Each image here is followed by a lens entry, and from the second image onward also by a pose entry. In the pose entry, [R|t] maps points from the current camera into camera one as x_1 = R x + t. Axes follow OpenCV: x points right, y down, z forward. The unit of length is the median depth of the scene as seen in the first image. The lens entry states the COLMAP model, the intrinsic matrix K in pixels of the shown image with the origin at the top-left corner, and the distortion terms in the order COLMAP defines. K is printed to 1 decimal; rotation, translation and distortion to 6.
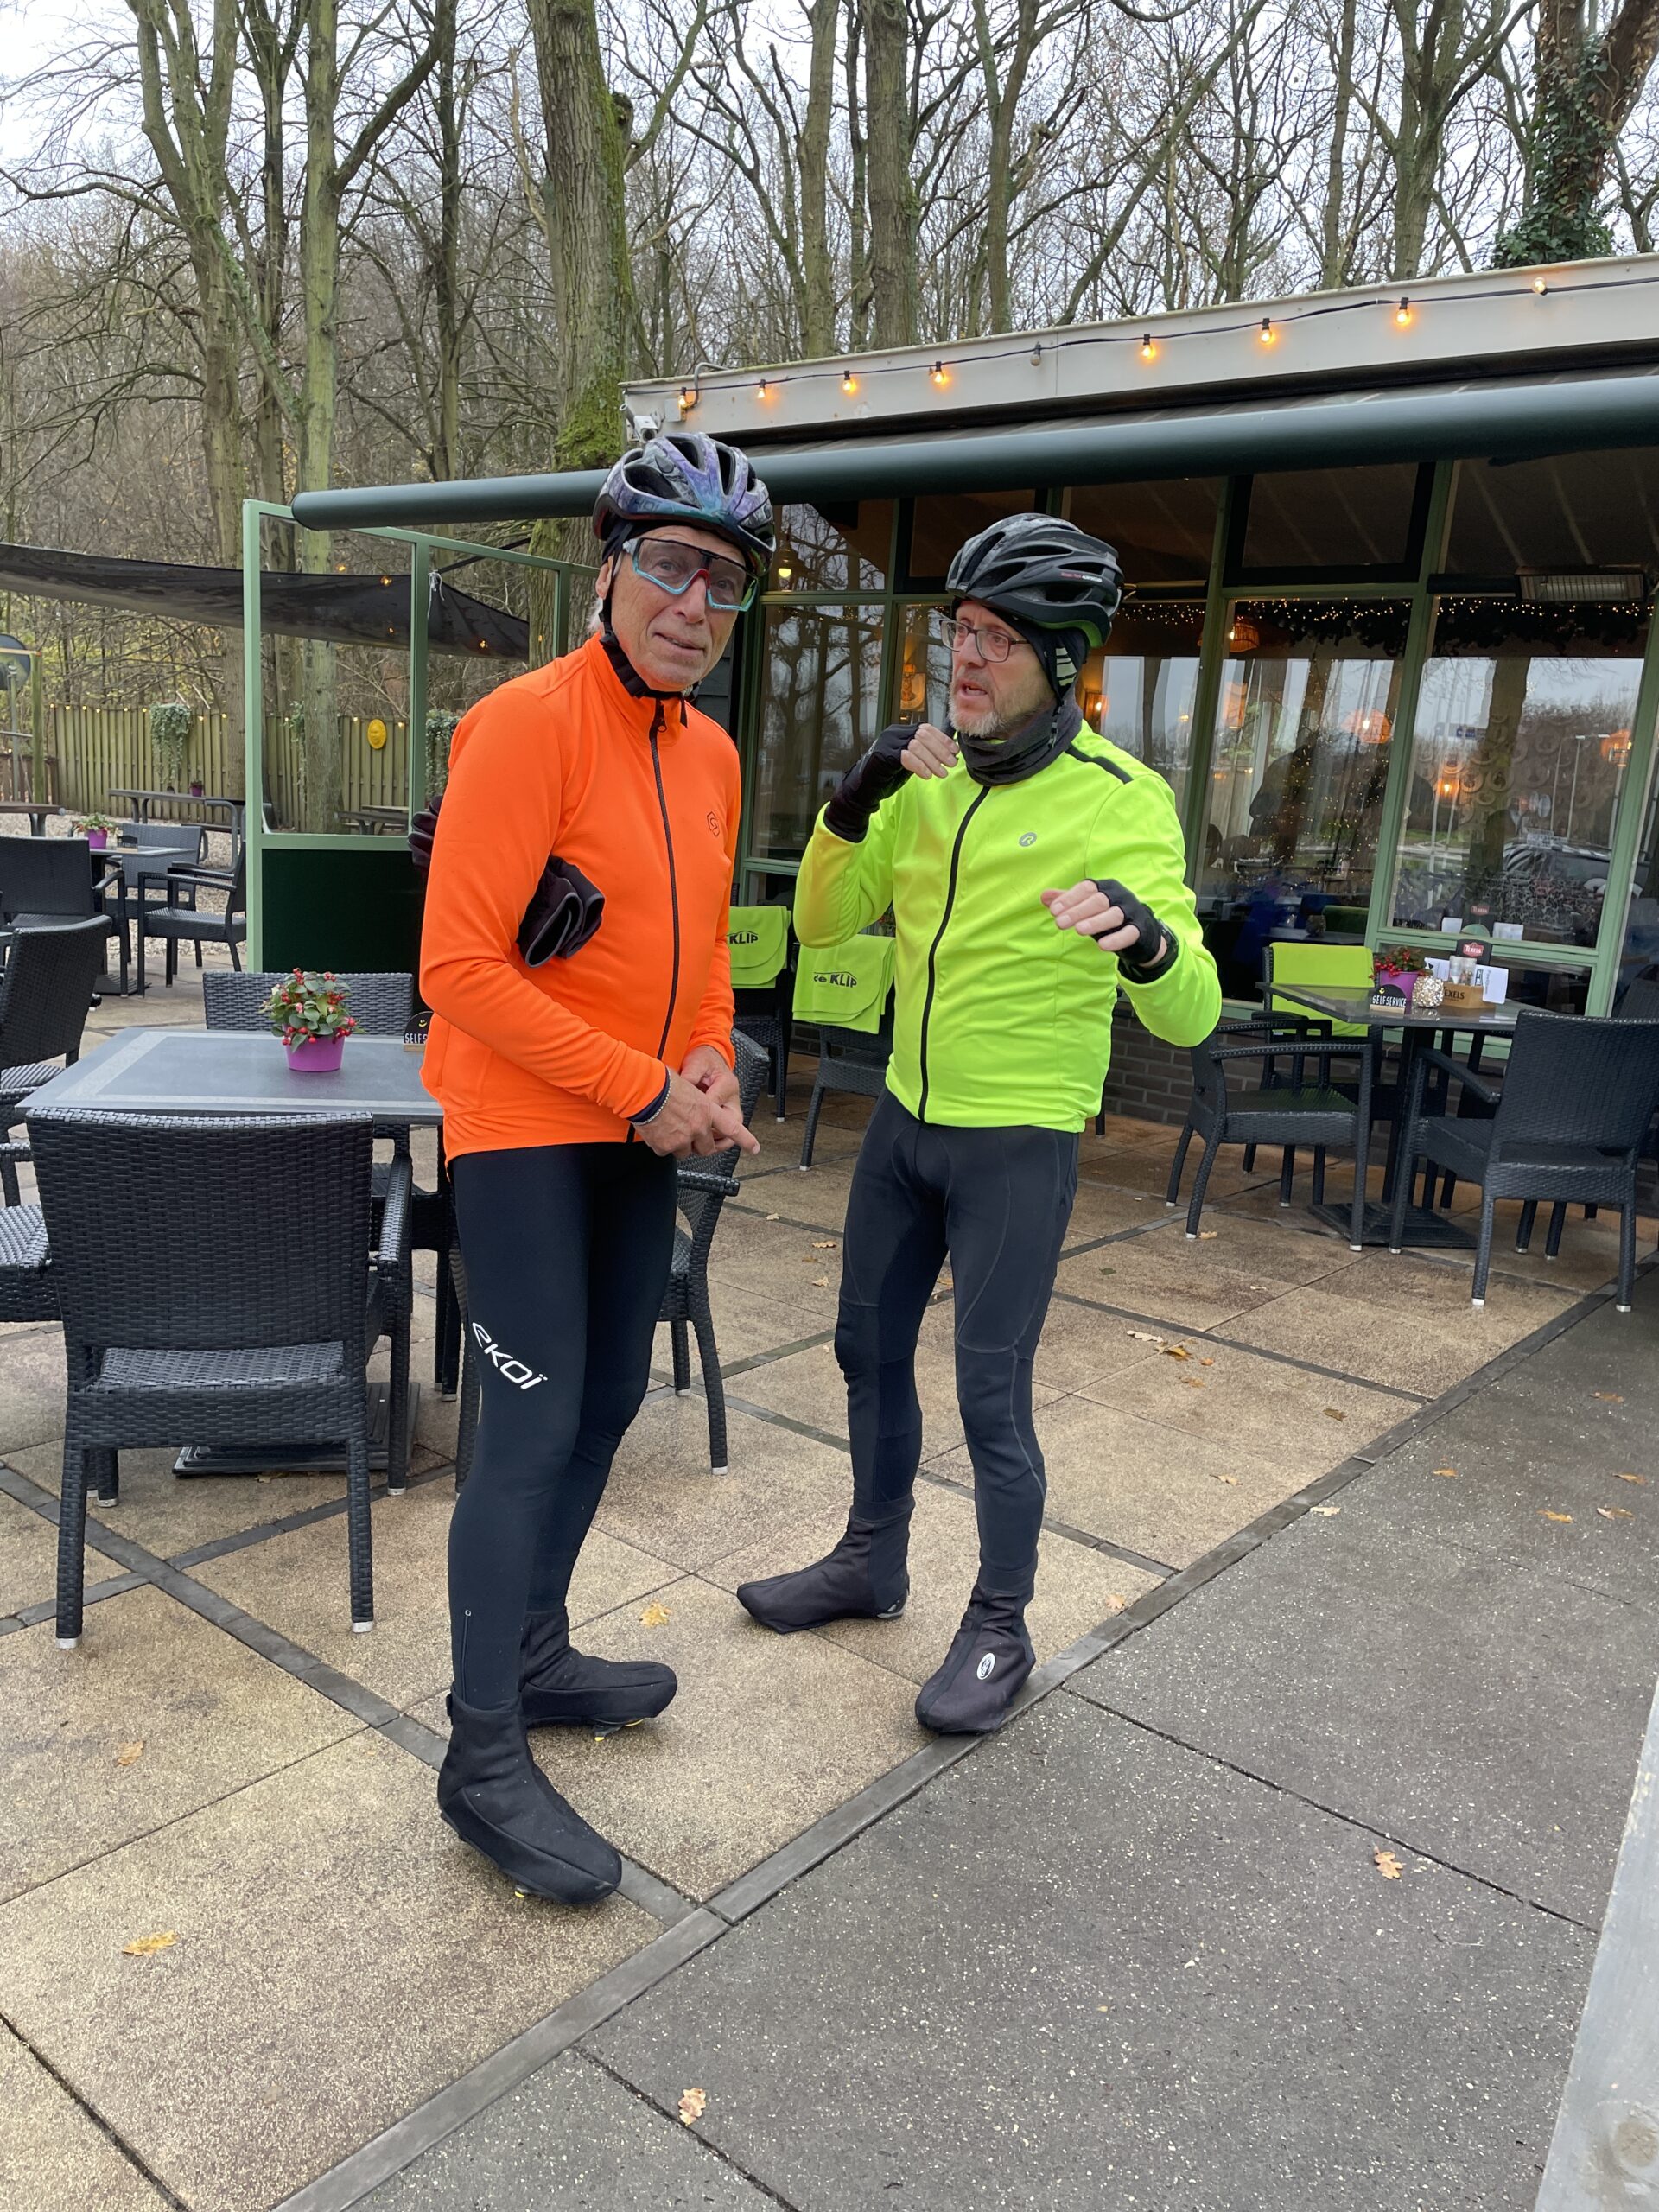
lens RADIAL K [[1673.3, 0, 824.9], [0, 1673.3, 1120.8], [0, 0, 1]] dist [0.078326, -0.093185]
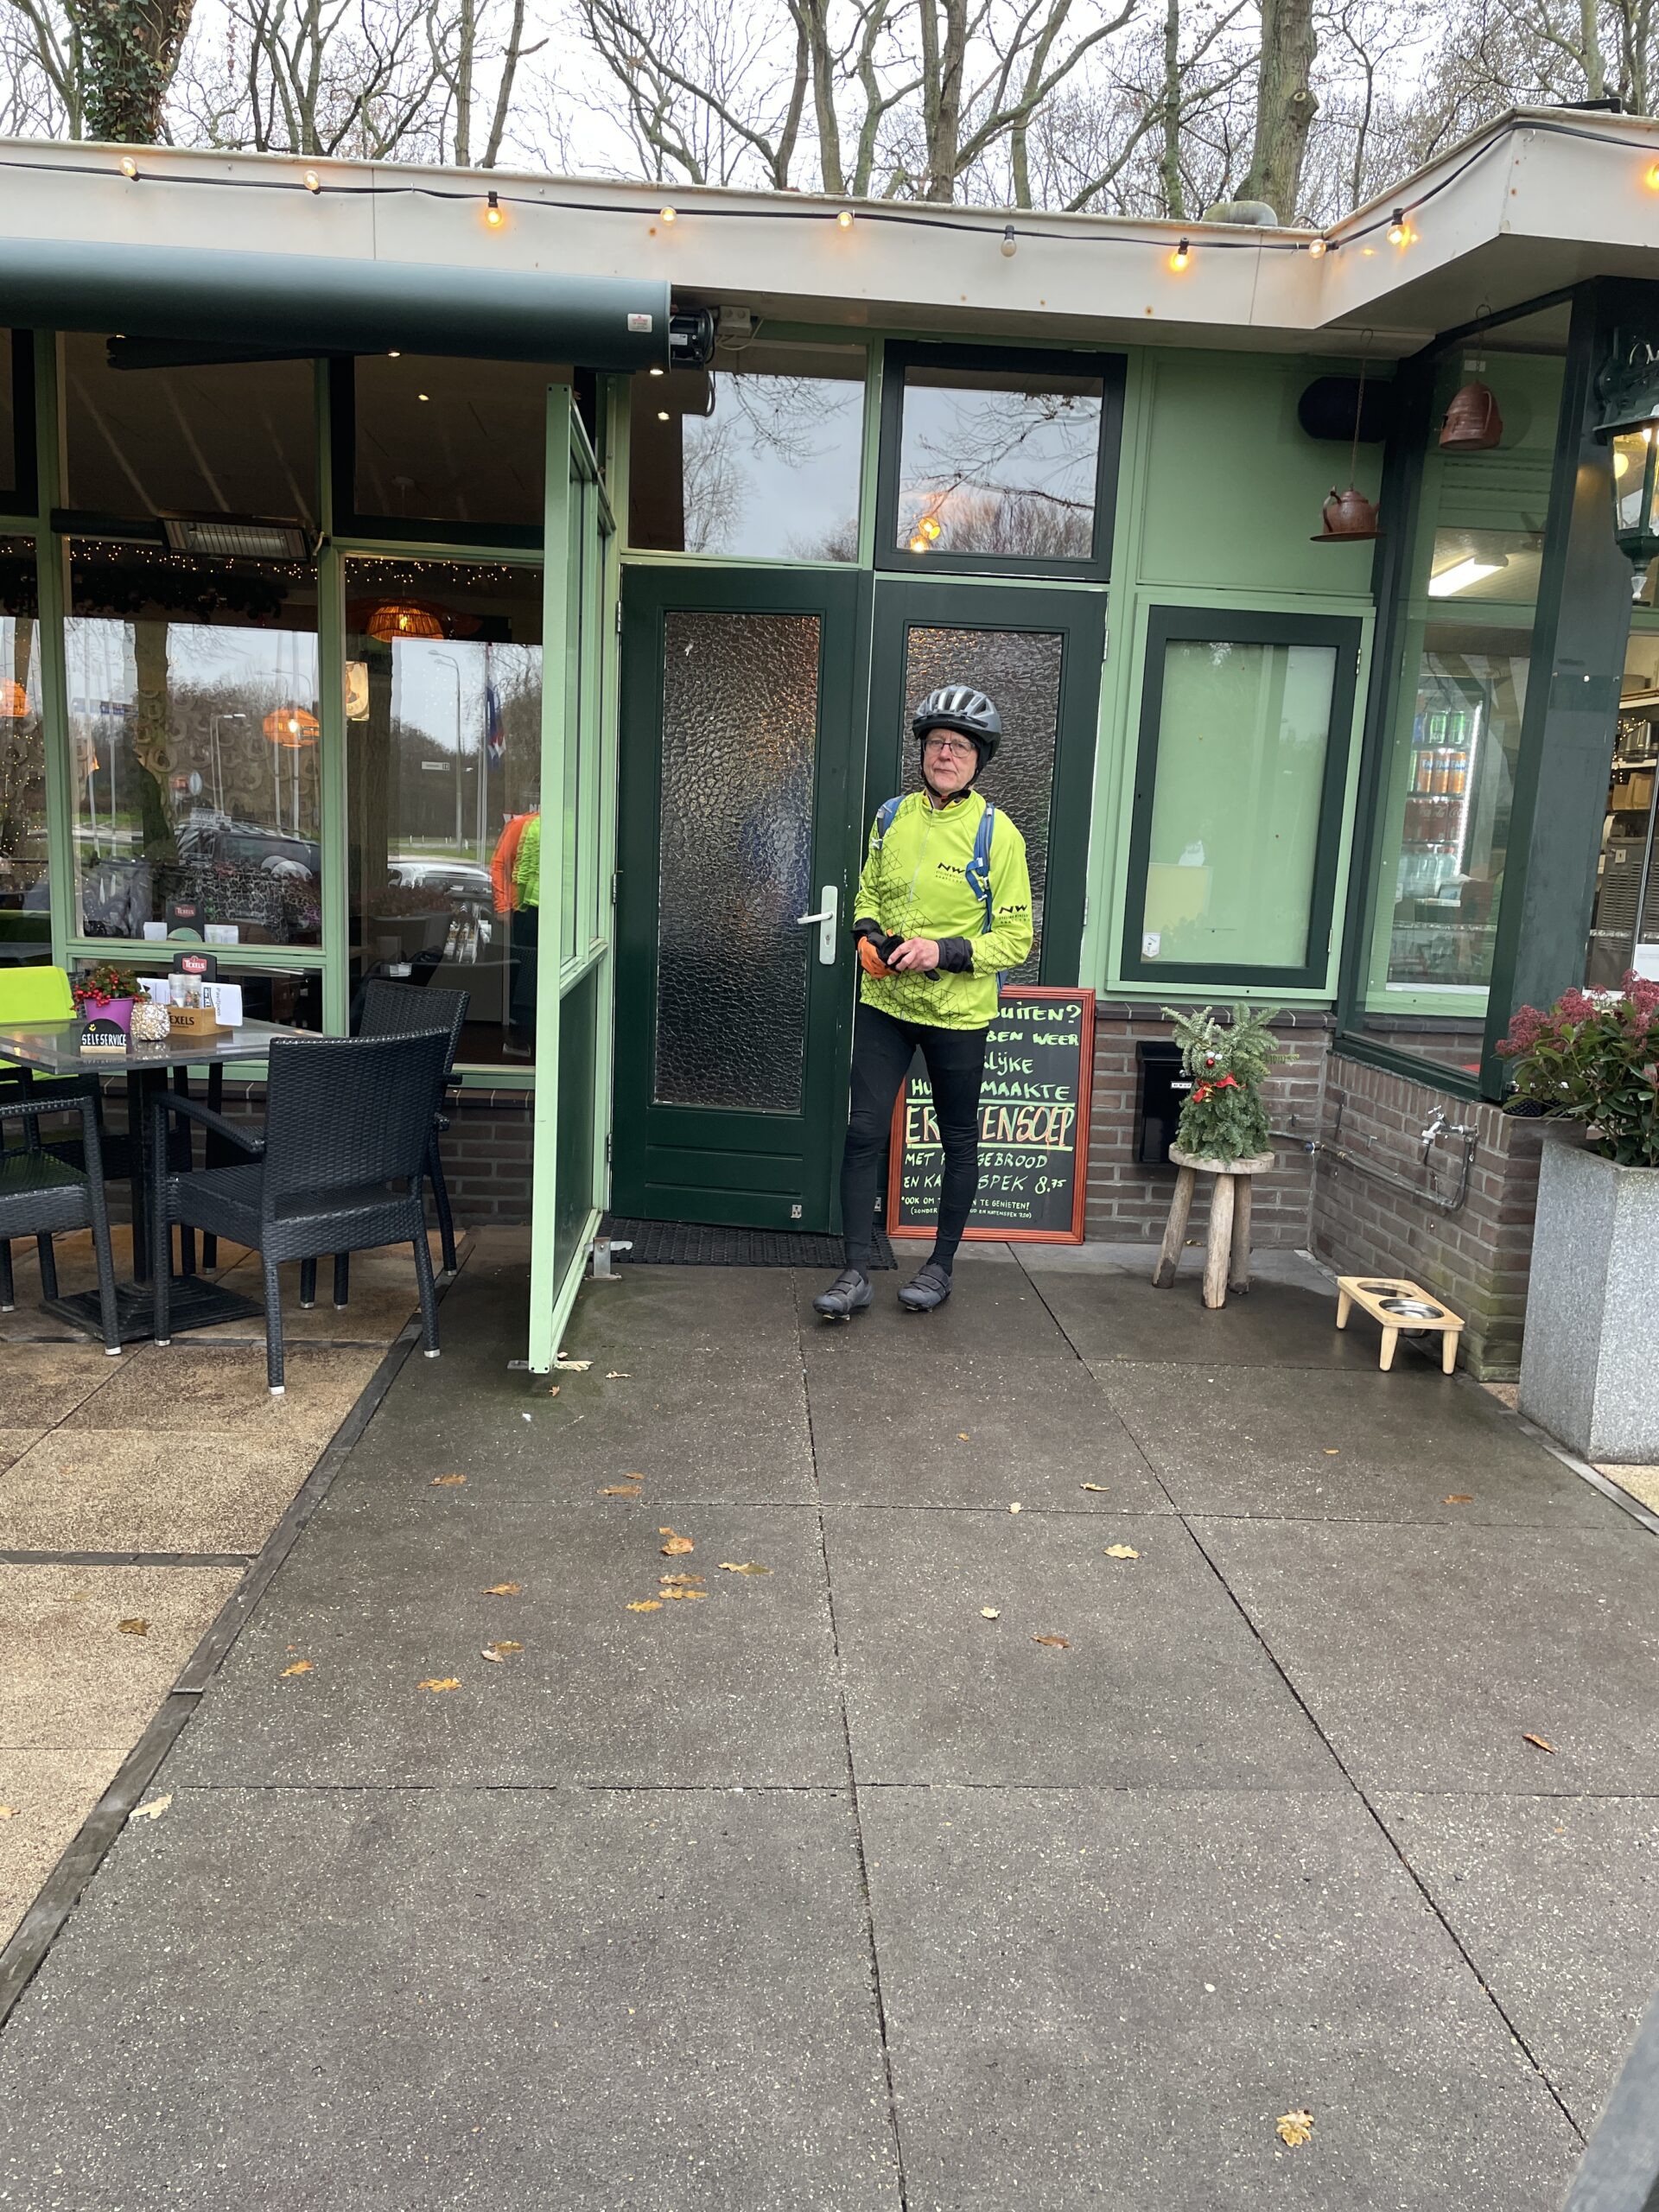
lens RADIAL K [[1673.3, 0, 838.7], [0, 1673.3, 1127.3], [0, 0, 1]] dist [0.078326, -0.093185]
pose [[0.731284, -0.151789, 0.664969, 0.051976], [0.141507, 0.987474, 0.069786, -0.036904], [-0.667233, 0.043064, 0.743603, 0.180030]]
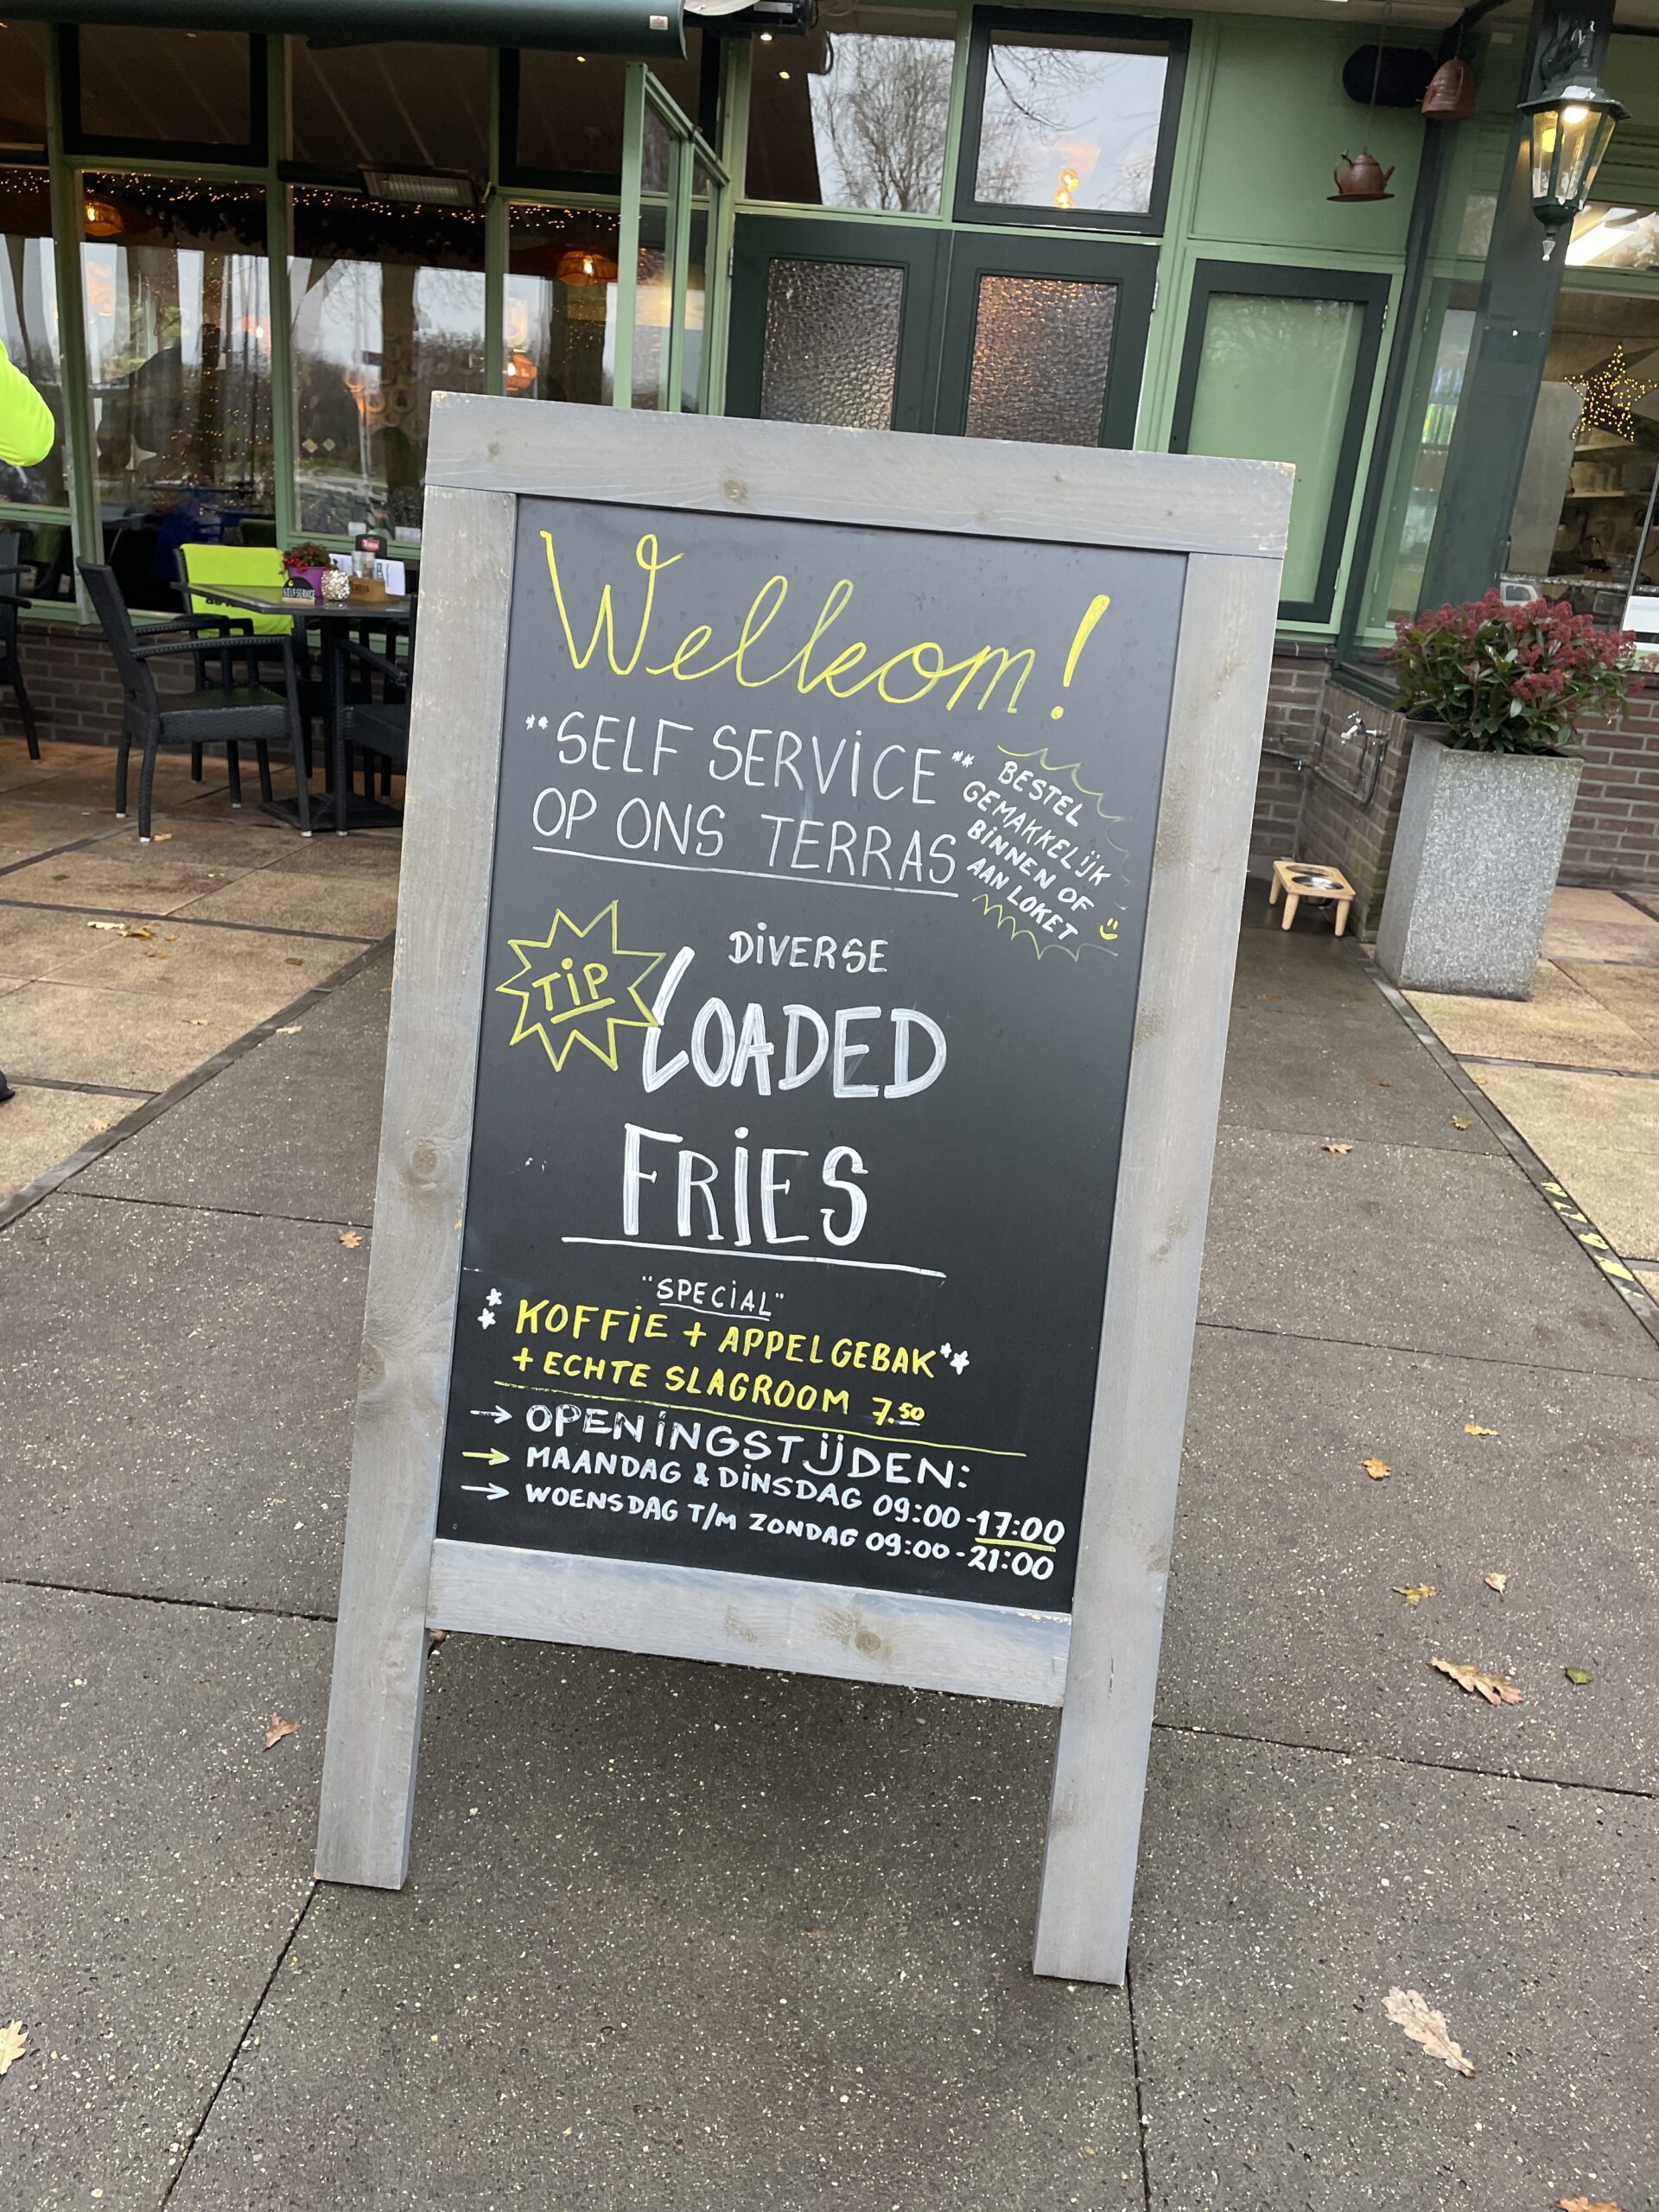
lens RADIAL K [[1673.3, 0, 829.1], [0, 1673.3, 1099.0], [0, 0, 1]] dist [0.078326, -0.093185]
pose [[0.830456, -0.187925, 0.524431, -0.005724], [0.087994, 0.973816, 0.209615, 0.044805], [-0.550091, -0.127929, 0.825248, -0.100236]]
